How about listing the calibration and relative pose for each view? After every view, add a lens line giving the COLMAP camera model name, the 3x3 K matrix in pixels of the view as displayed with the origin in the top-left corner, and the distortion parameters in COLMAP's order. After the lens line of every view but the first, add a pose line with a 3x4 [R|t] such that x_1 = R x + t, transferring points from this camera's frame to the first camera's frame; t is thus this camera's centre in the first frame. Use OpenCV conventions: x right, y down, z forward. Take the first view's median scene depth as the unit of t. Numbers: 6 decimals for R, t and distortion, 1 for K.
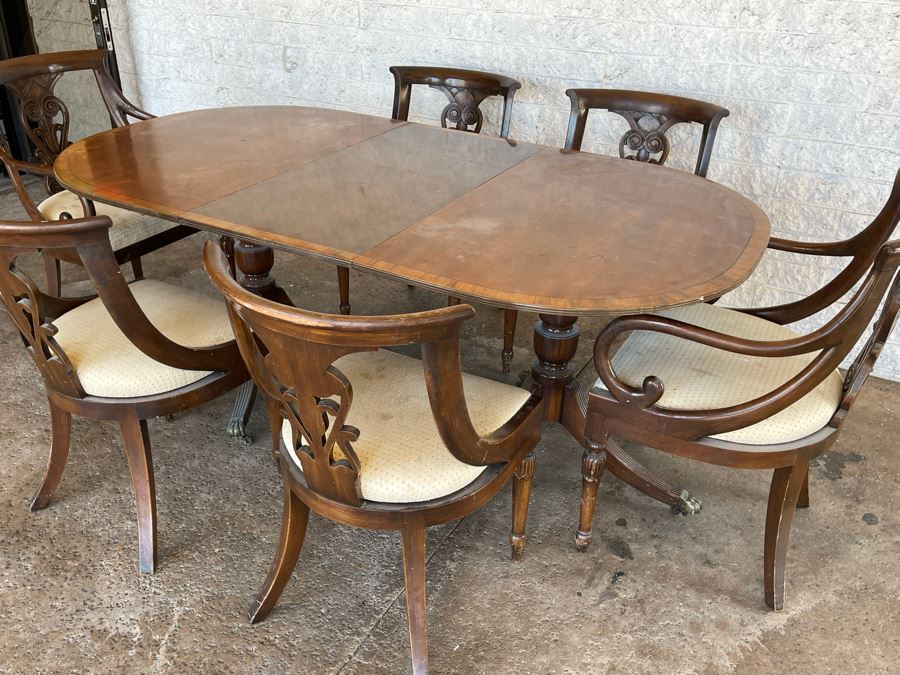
lens RADIAL K [[787.2, 0, 446.6], [0, 787.2, 334.7], [0, 0, 1]] dist [0.057763, -0.058428]
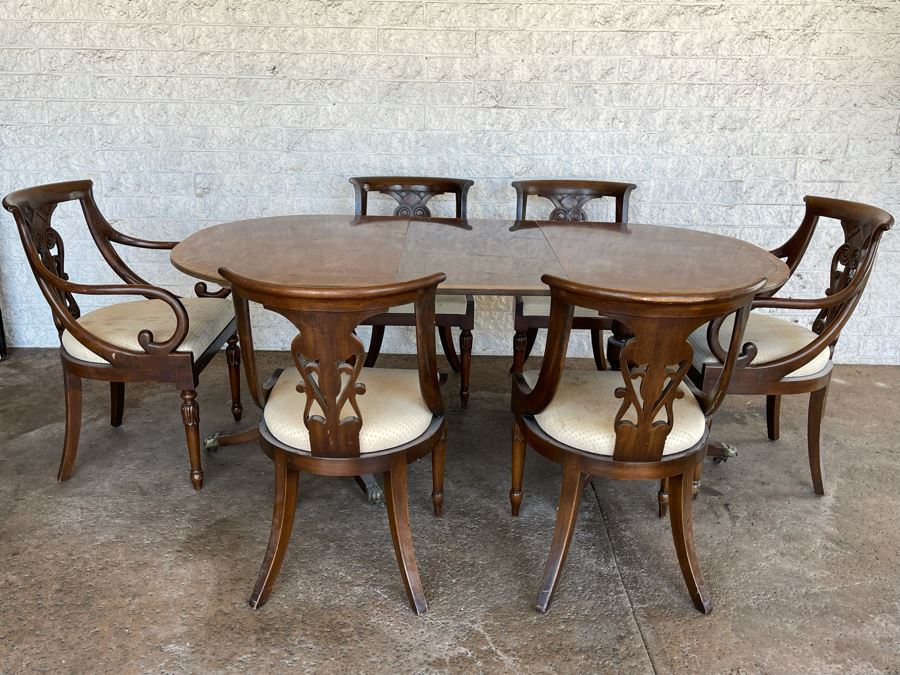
lens RADIAL K [[787.2, 0, 448.4], [0, 787.2, 332.1], [0, 0, 1]] dist [0.057763, -0.058428]
pose [[0.871870, -0.156091, 0.464197, -0.687675], [0.232180, 0.966300, -0.111159, 0.052449], [-0.431203, 0.204693, 0.878729, -0.033924]]
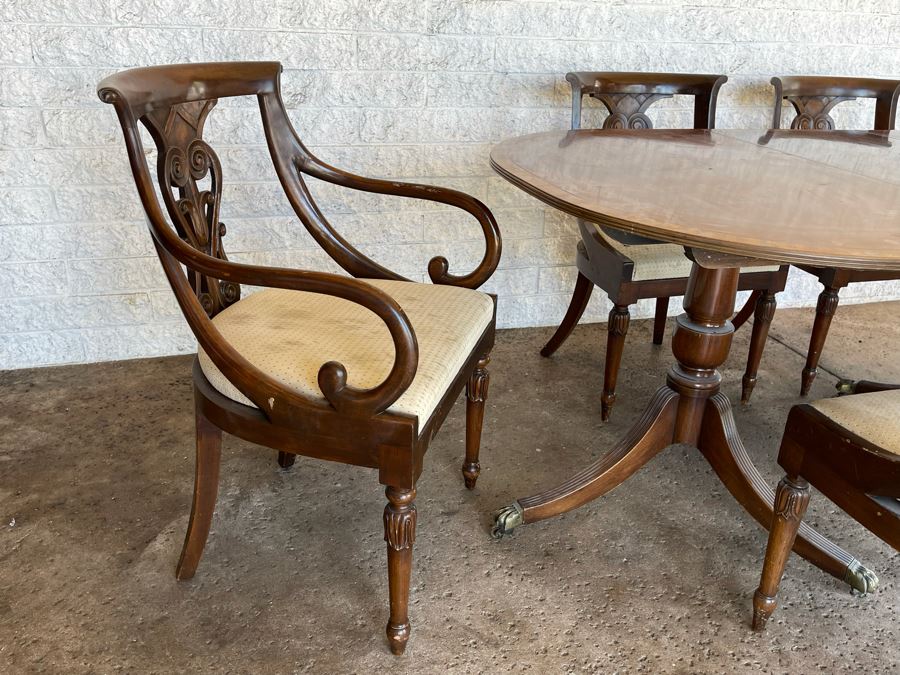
lens RADIAL K [[787.2, 0, 453.5], [0, 787.2, 332.6], [0, 0, 1]] dist [0.057763, -0.058428]
pose [[0.679472, -0.273178, 0.680949, -0.972376], [0.320095, 0.945490, 0.059904, -0.246393], [-0.660194, 0.177265, 0.729877, 0.754124]]
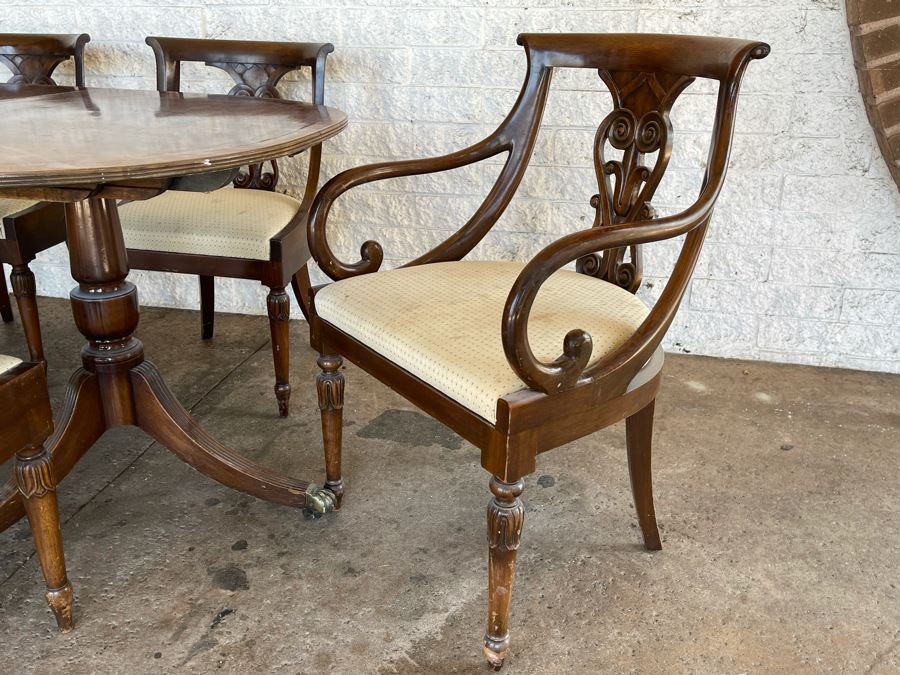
lens RADIAL K [[787.2, 0, 445.6], [0, 787.2, 332.0], [0, 0, 1]] dist [0.057763, -0.058428]
pose [[0.948983, -0.119917, 0.291635, 0.203672], [0.153266, 0.983680, -0.094252, 0.136146], [-0.275573, 0.134141, 0.951875, 0.213231]]
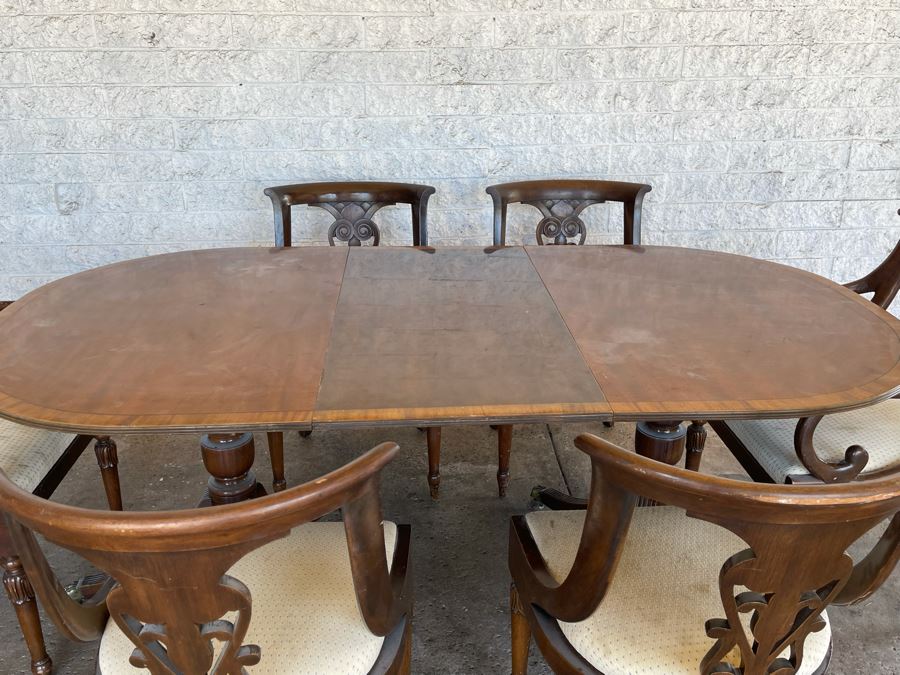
lens RADIAL K [[787.2, 0, 450.0], [0, 787.2, 337.8], [0, 0, 1]] dist [0.057763, -0.058428]
pose [[0.840453, -0.219499, 0.495438, -0.476733], [0.273738, 0.961030, -0.038589, -0.134257], [-0.467661, 0.168053, 0.867785, 0.275982]]
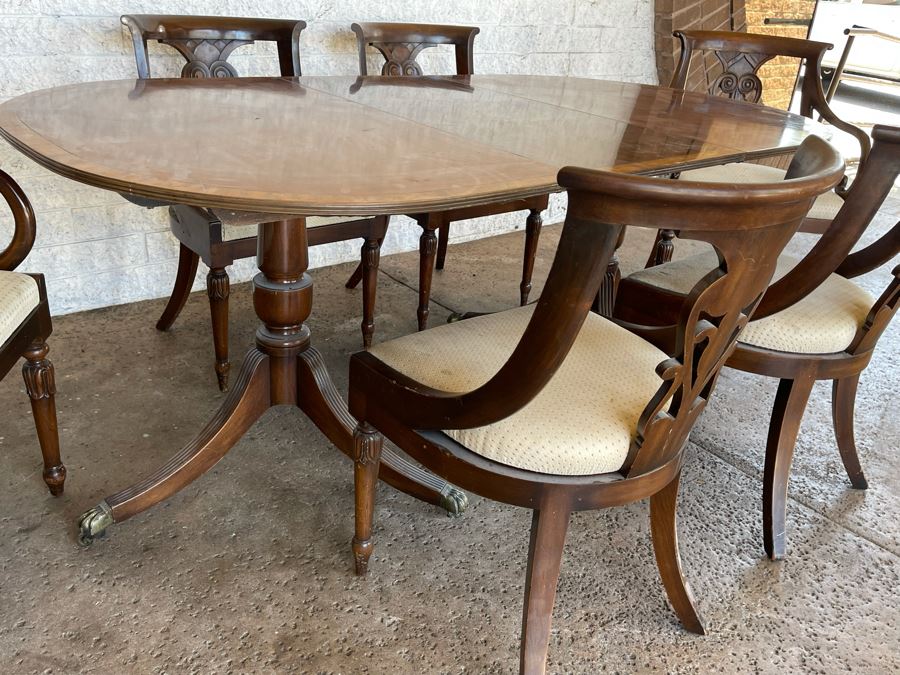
lens RADIAL K [[787.2, 0, 449.3], [0, 787.2, 333.0], [0, 0, 1]] dist [0.057763, -0.058428]
pose [[0.348593, -0.386404, 0.853917, -0.882506], [0.387598, 0.888943, 0.244025, -0.207403], [-0.853376, 0.245911, 0.459649, 0.688583]]
